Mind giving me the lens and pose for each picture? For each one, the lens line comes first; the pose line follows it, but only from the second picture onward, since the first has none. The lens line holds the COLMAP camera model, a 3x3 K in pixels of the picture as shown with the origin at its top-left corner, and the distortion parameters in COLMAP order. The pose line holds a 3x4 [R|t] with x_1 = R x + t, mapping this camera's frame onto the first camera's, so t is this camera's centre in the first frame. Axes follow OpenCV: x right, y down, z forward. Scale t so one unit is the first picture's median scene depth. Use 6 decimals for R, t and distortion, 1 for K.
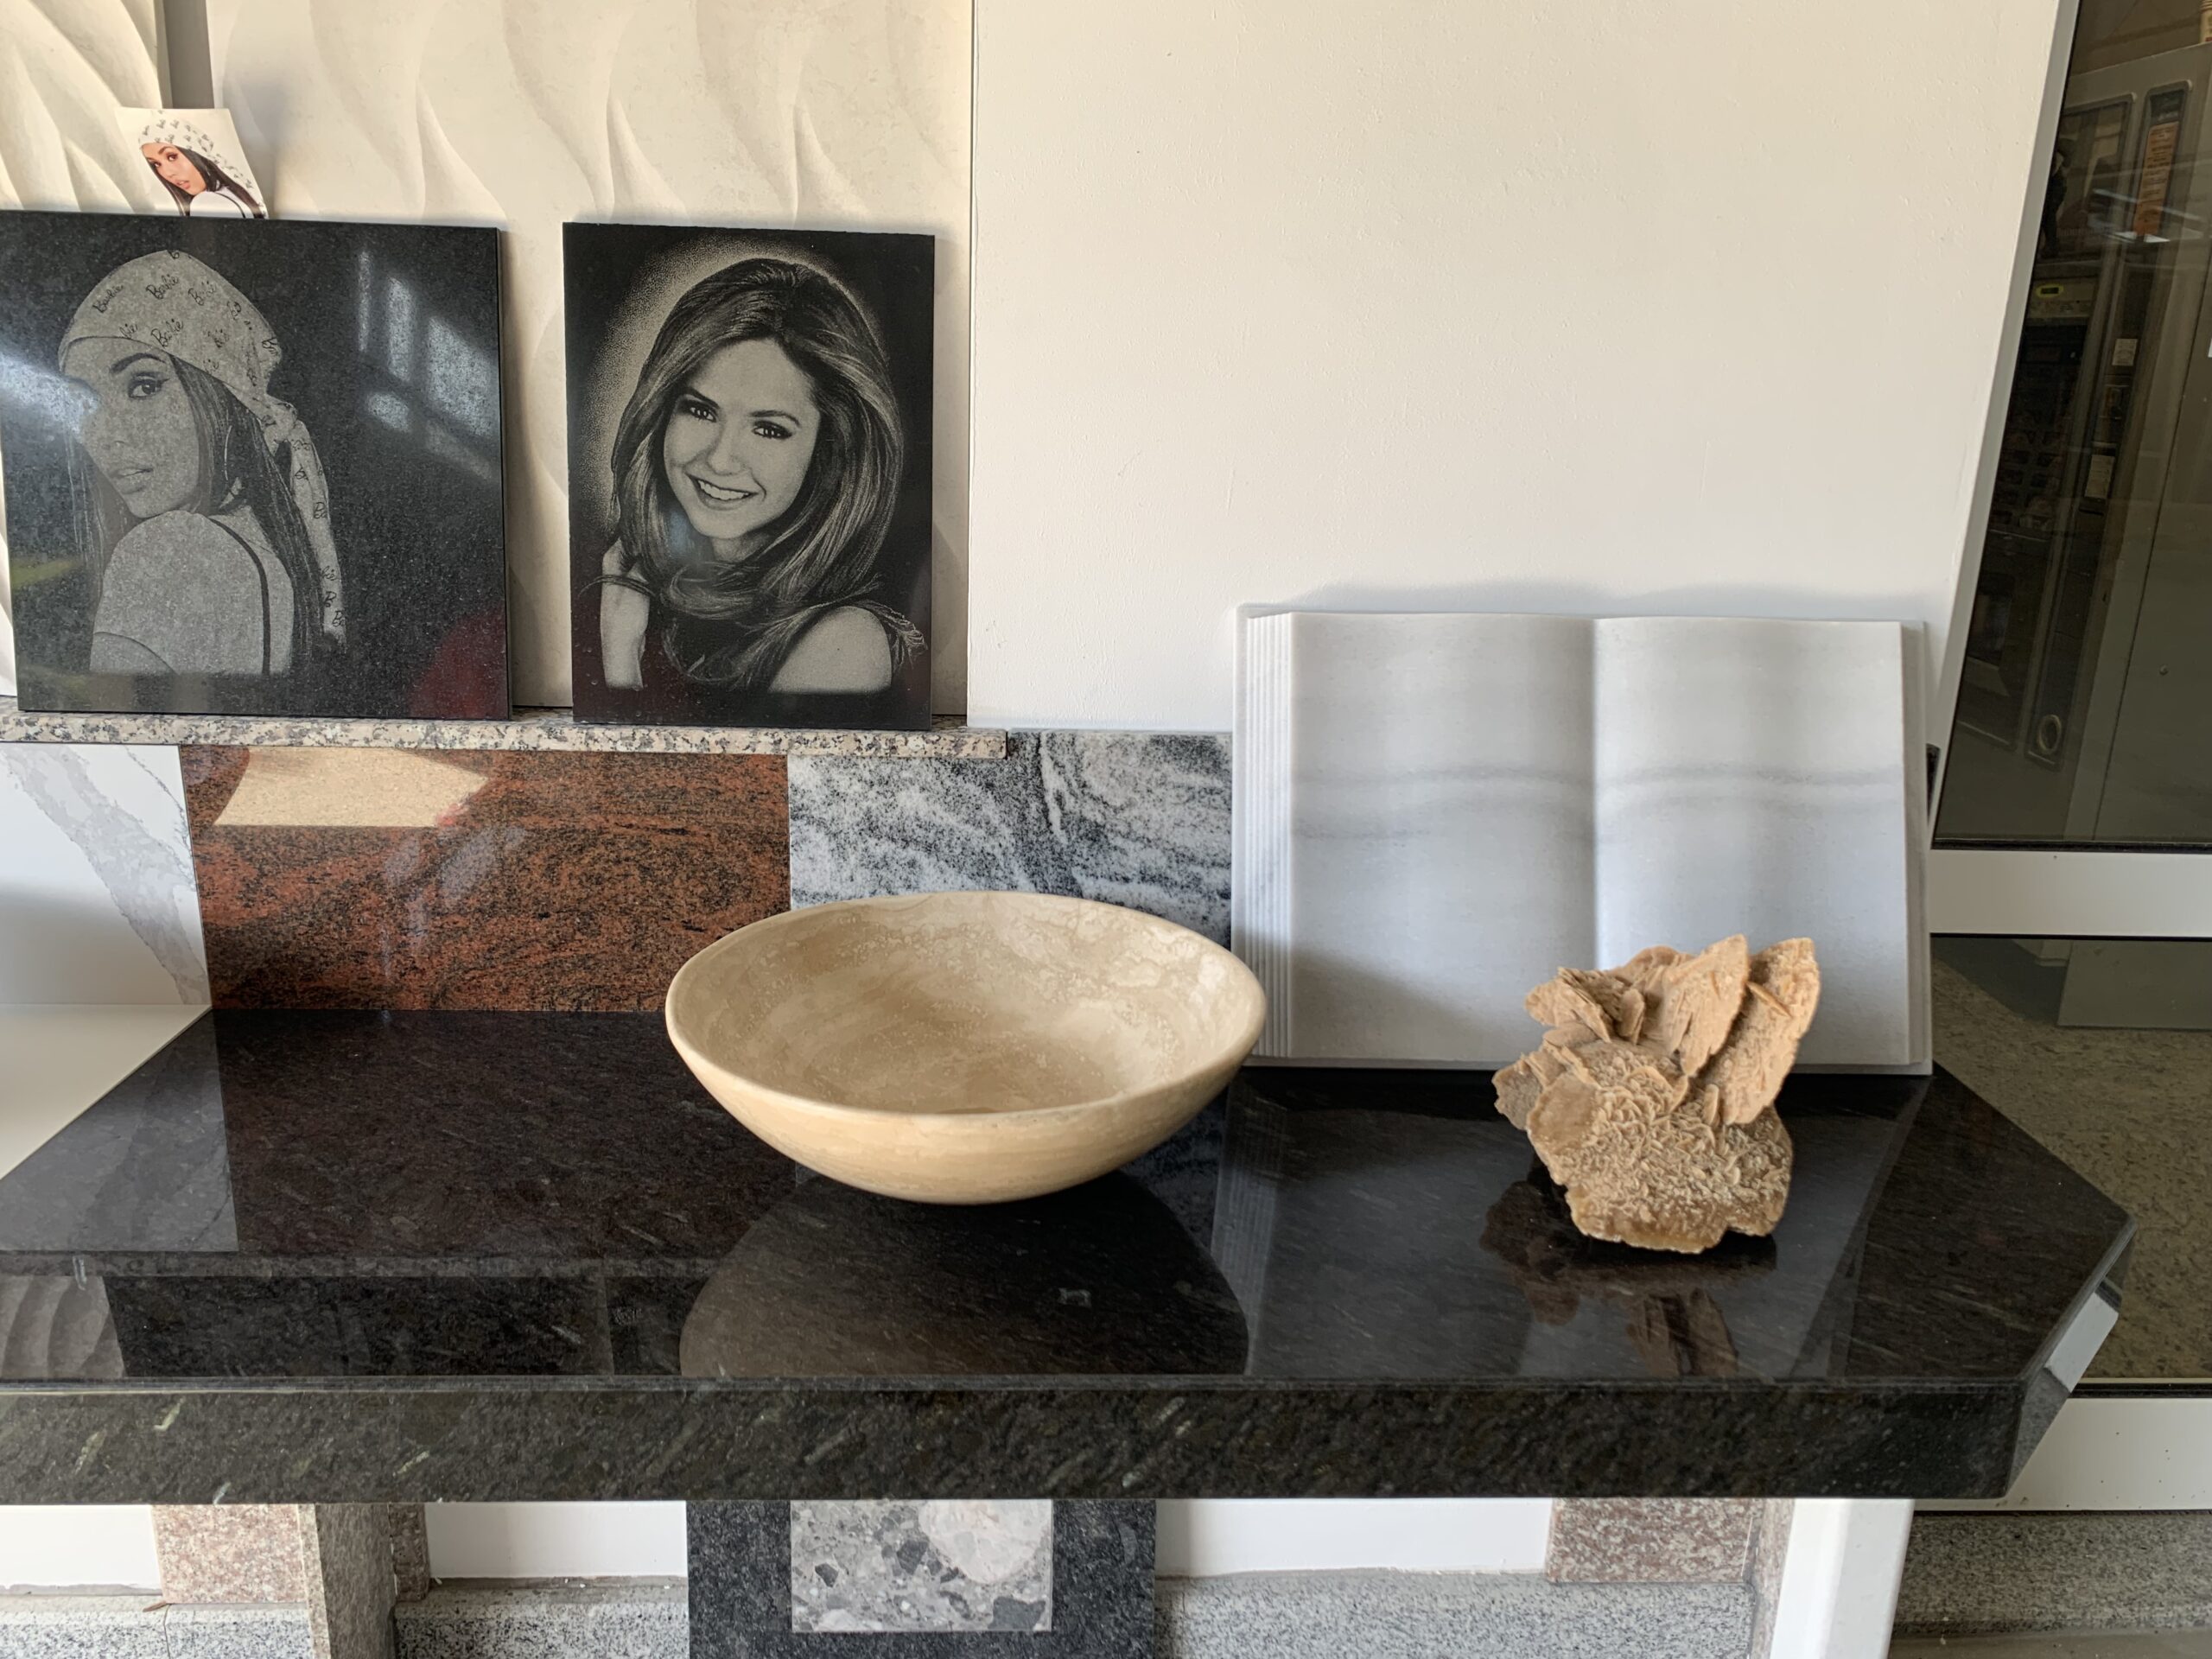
lens RADIAL K [[1686.1, 0, 1106.0], [0, 1686.1, 829.5], [0, 0, 1]] dist [0.024319, -0.012231]
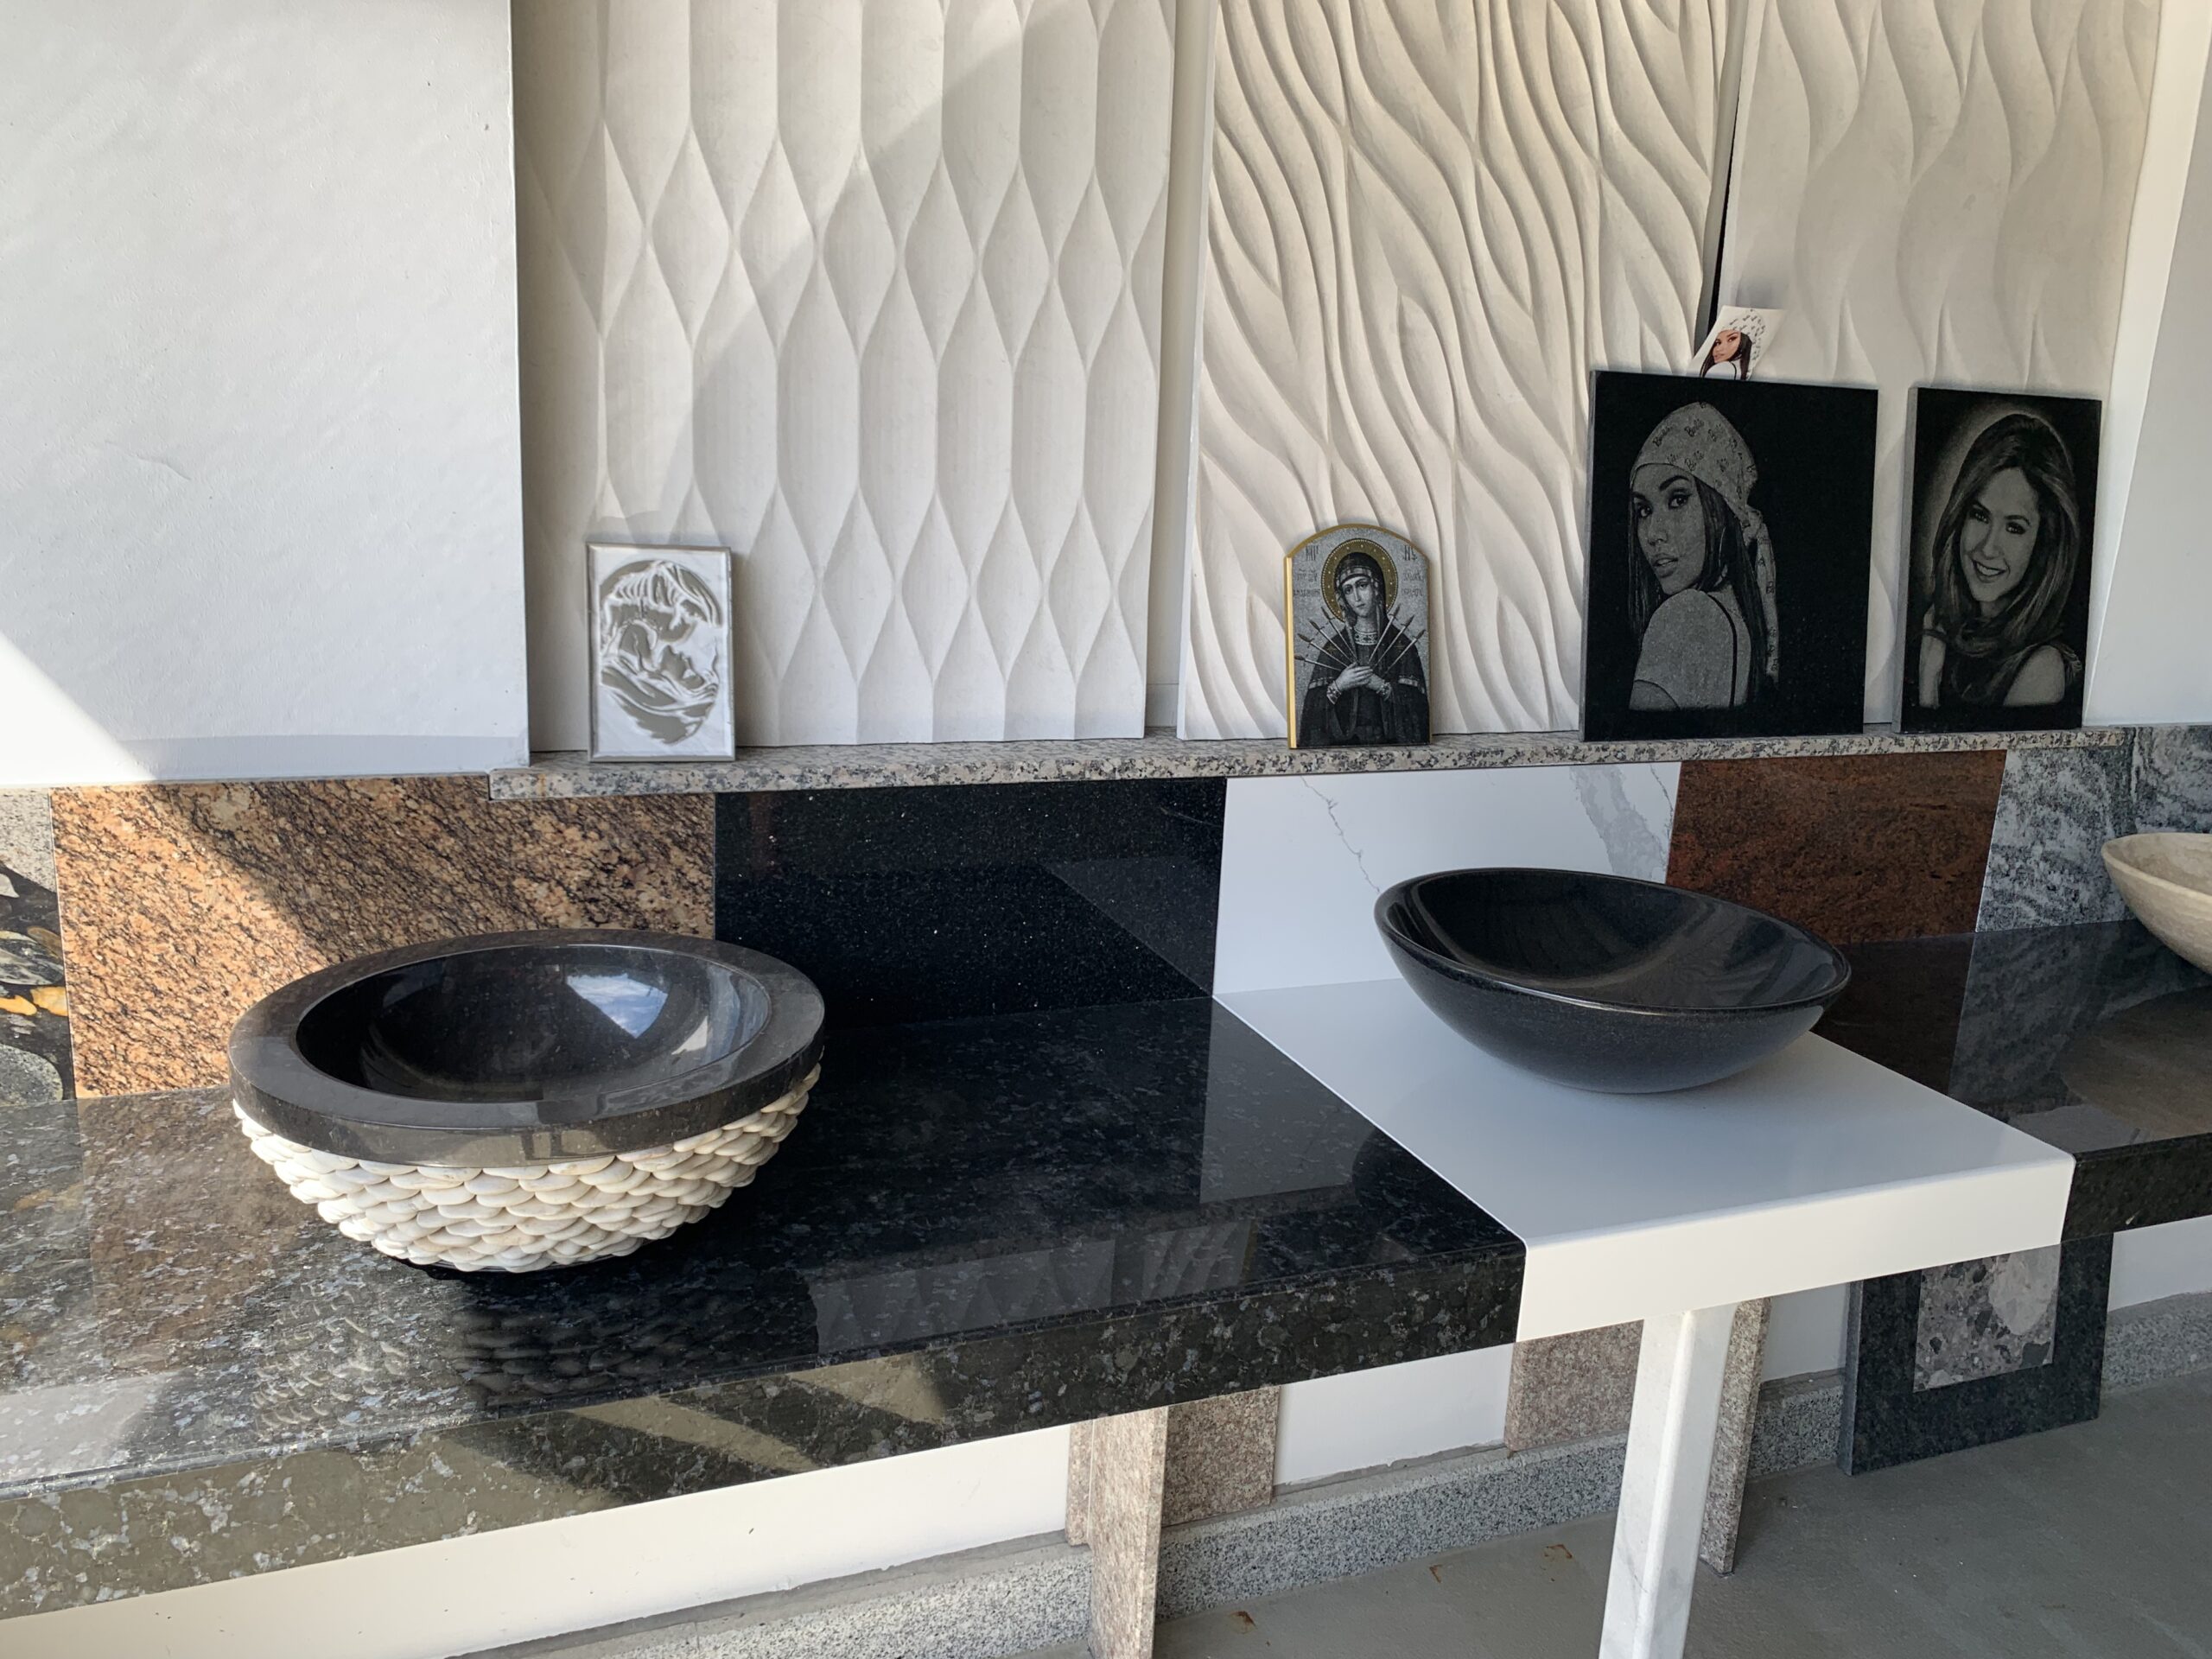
lens RADIAL K [[1686.1, 0, 1106.0], [0, 1686.1, 829.5], [0, 0, 1]] dist [0.024319, -0.012231]
pose [[0.940945, -0.058566, 0.333457, -1.435437], [0.069214, 0.997399, -0.020129, -0.000023], [-0.331410, 0.042020, 0.942551, -0.117795]]
